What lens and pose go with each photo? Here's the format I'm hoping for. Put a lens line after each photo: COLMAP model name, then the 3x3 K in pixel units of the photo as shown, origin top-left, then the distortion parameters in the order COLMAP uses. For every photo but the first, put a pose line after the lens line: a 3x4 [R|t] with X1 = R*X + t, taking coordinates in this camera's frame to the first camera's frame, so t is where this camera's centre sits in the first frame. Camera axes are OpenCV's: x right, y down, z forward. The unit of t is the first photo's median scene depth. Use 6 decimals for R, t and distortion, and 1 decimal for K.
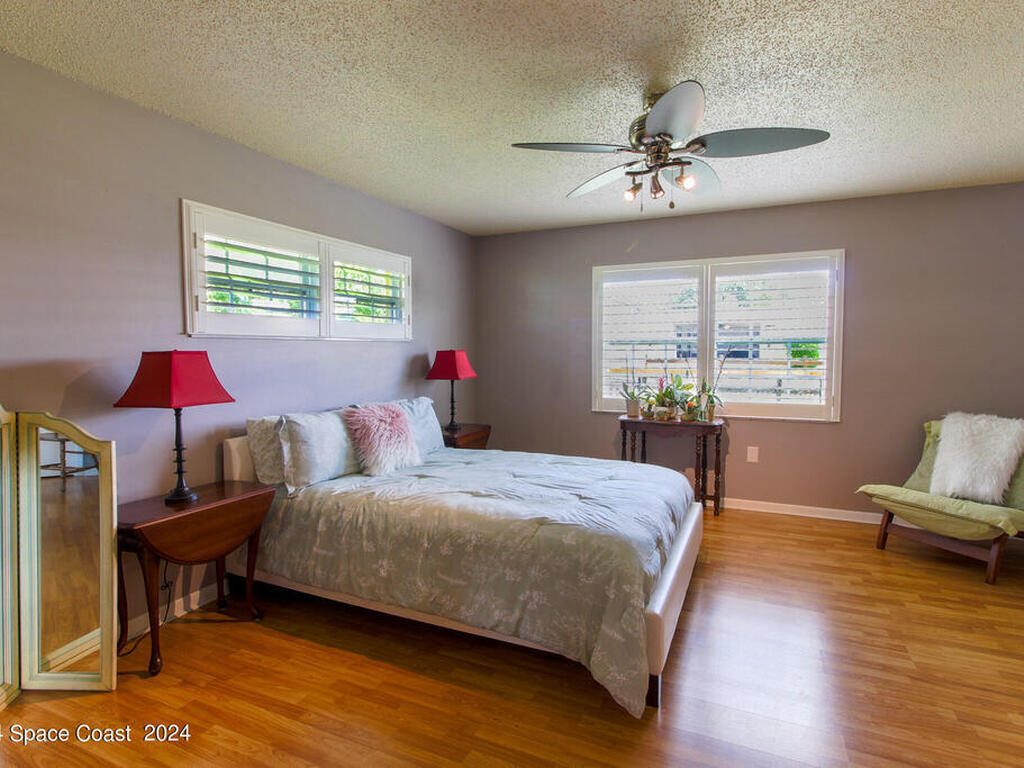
lens RADIAL K [[548.7, 0, 513.1], [0, 548.7, 384.2], [0, 0, 1]] dist [-0.017363, -0.001957]
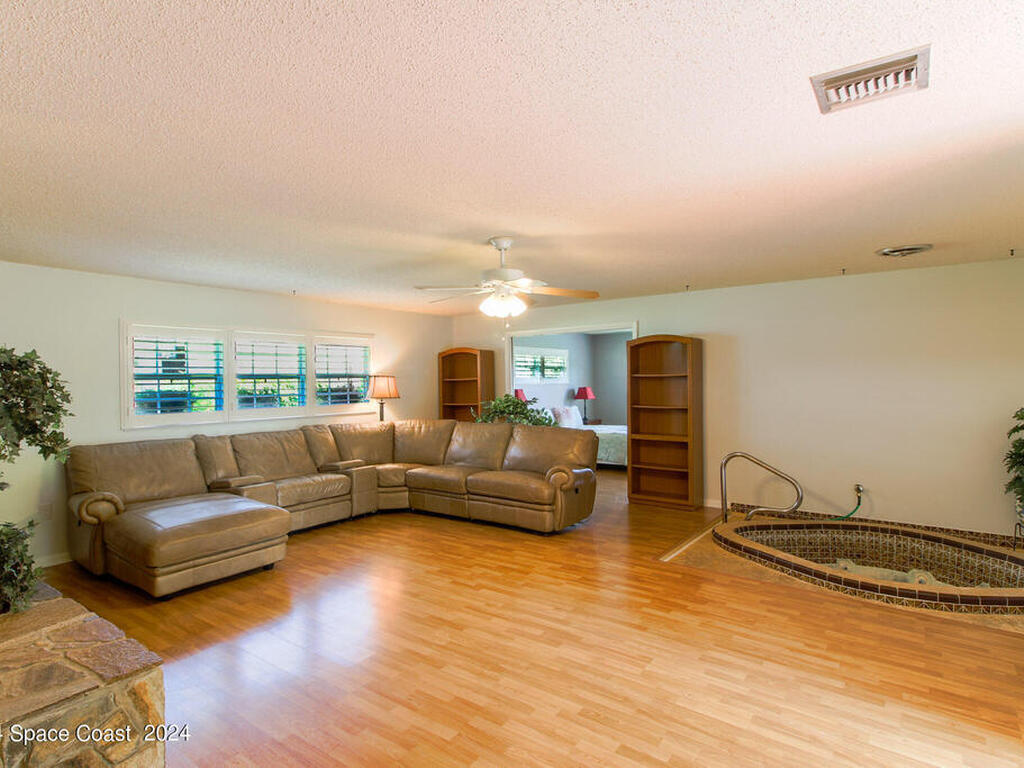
lens RADIAL K [[548.7, 0, 519.1], [0, 548.7, 385.2], [0, 0, 1]] dist [-0.017363, -0.001957]
pose [[0.983209, -0.003360, -0.182453, 0.047411], [-0.005967, 0.998704, -0.050550, 0.055113], [0.182386, 0.050790, 0.981914, -1.474257]]
